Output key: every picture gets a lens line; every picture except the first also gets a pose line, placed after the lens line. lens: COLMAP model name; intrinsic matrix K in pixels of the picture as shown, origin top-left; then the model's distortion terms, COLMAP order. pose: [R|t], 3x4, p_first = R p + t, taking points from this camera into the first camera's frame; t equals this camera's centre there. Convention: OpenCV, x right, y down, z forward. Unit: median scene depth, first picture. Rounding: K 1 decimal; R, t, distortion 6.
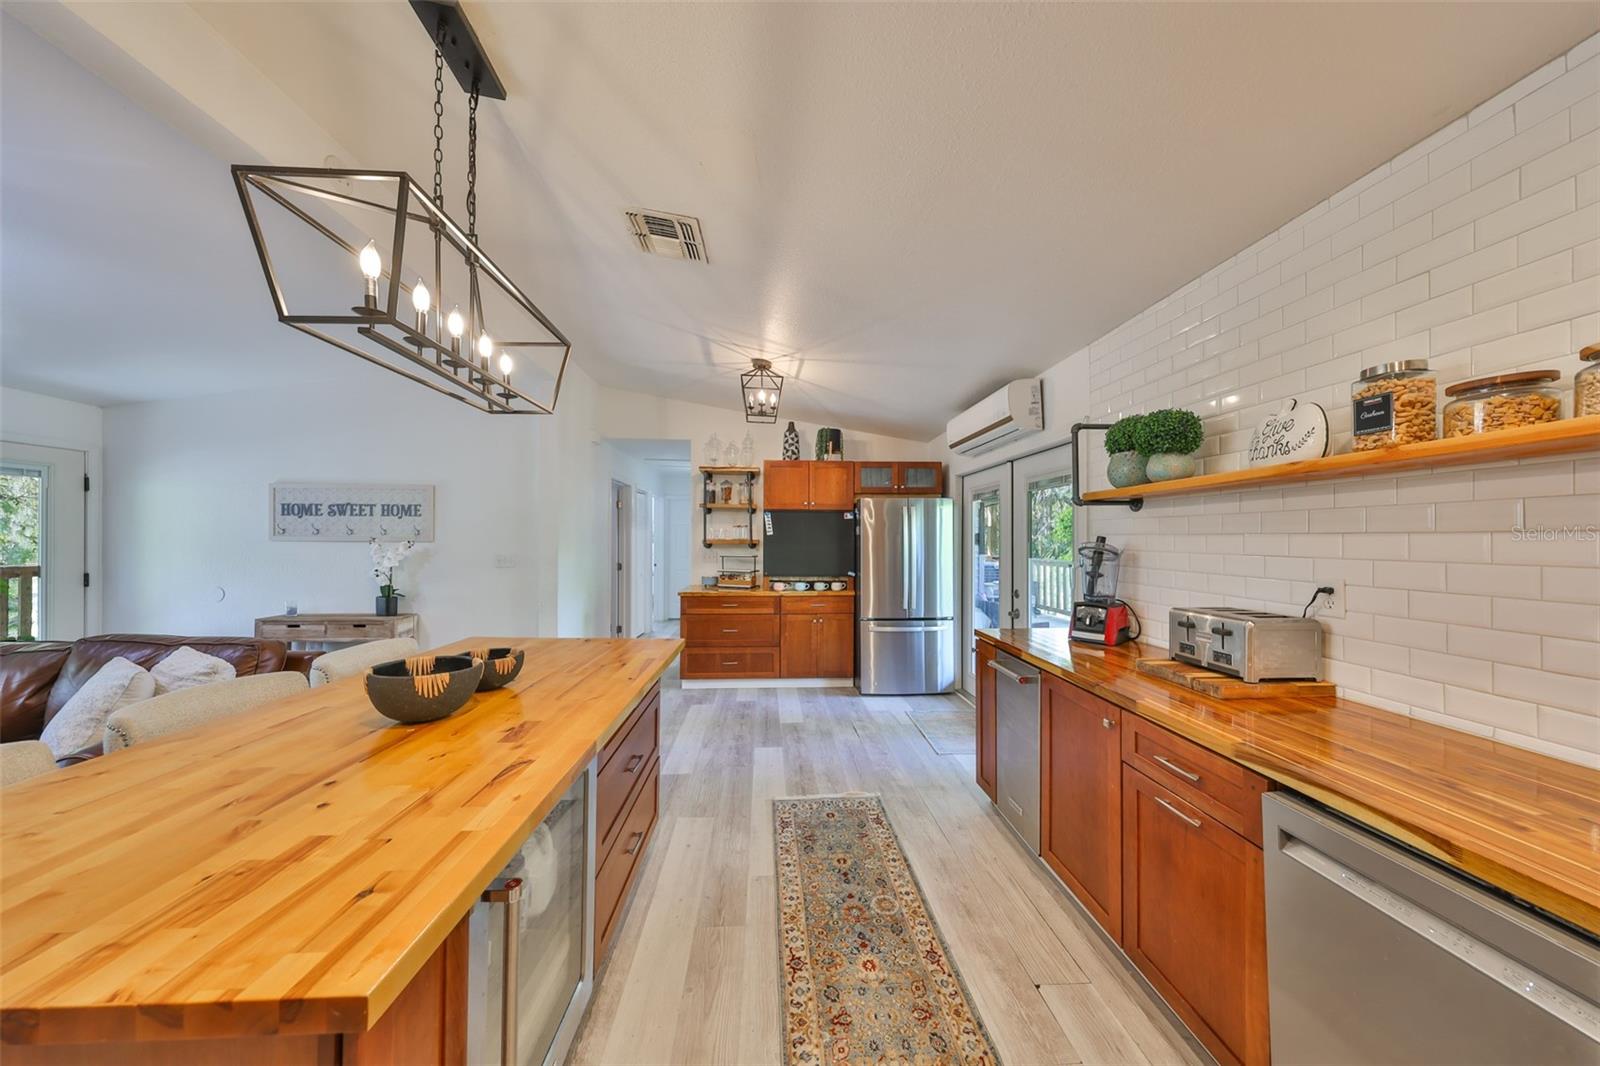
lens RADIAL K [[491.4, 0, 799.4], [0, 491.4, 536.6], [0, 0, 1]] dist [-0.013952, -0.000017]
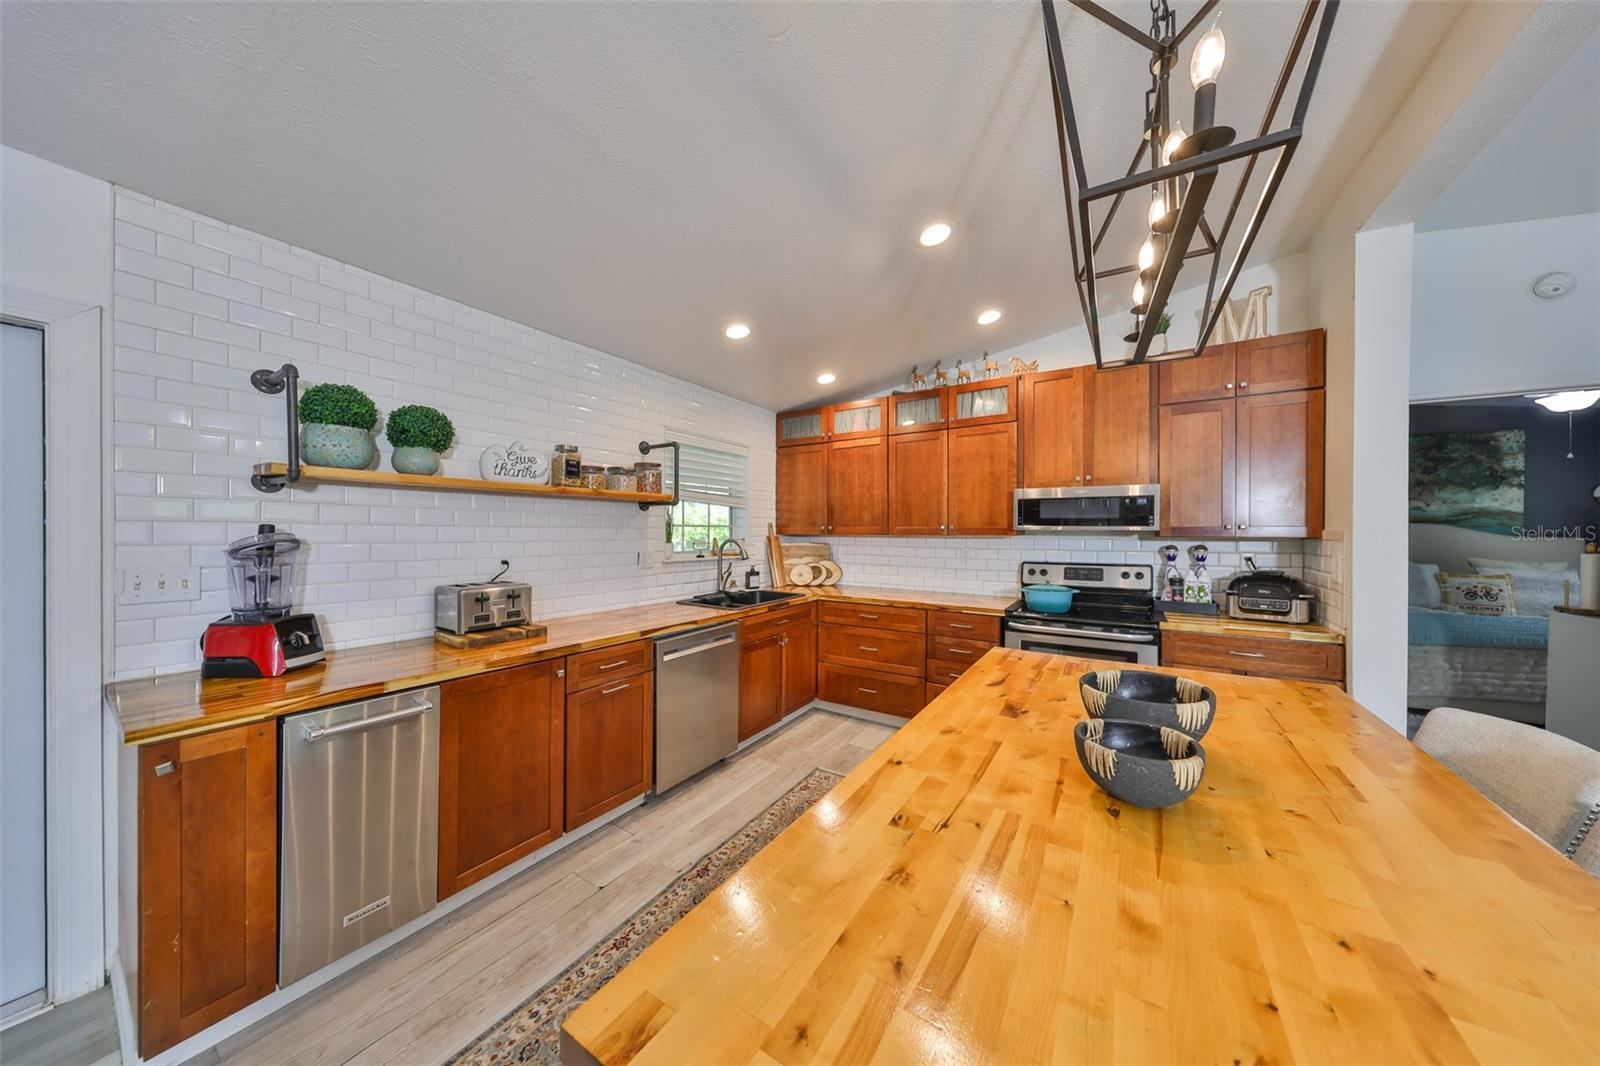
lens RADIAL K [[491.4, 0, 799.4], [0, 491.4, 536.6], [0, 0, 1]] dist [-0.013952, -0.000017]
pose [[-0.803136, -0.009028, 0.595728, -0.291733], [-0.008318, 0.999958, 0.003940, 0.004797], [-0.595738, -0.001791, -0.803177, 0.751112]]
